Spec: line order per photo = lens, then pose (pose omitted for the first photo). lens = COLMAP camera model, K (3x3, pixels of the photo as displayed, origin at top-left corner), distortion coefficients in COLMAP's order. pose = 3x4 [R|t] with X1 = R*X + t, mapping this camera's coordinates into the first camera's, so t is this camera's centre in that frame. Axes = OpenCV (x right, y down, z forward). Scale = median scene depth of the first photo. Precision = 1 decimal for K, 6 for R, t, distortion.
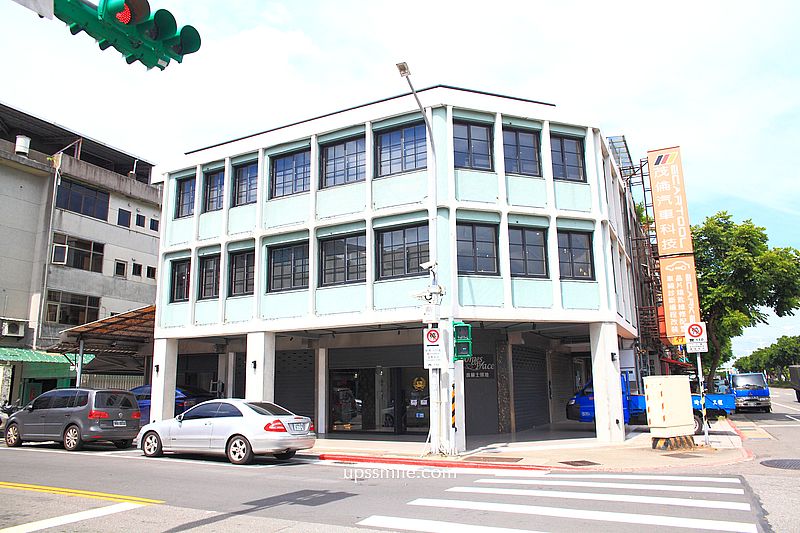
lens RADIAL K [[595.7, 0, 400.0], [0, 595.7, 266.5], [0, 0, 1]] dist [-0.106923, 0.082585]
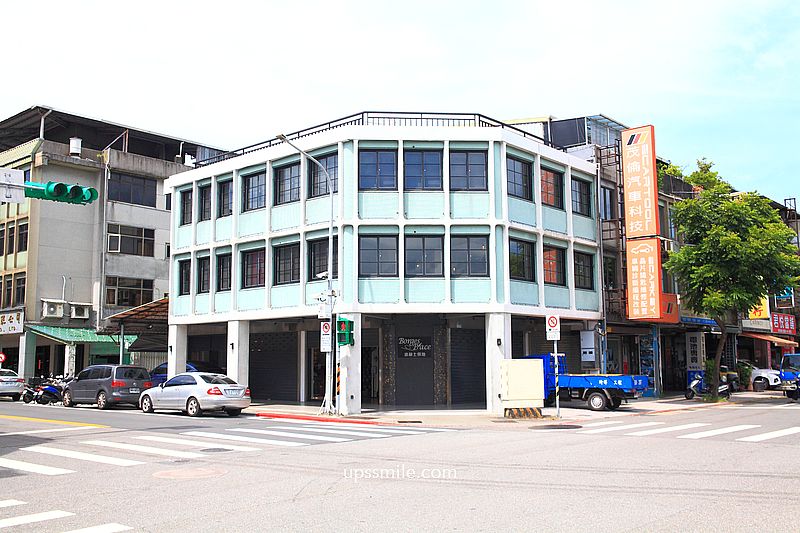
lens RADIAL K [[808.5, 0, 400.0], [0, 808.5, 266.5], [0, 0, 1]] dist [-0.035898, 0.005964]
pose [[0.966885, -0.021587, -0.254299, 0.541533], [0.043491, 0.995779, 0.080829, -0.128102], [0.251481, -0.089212, 0.963742, -0.564611]]
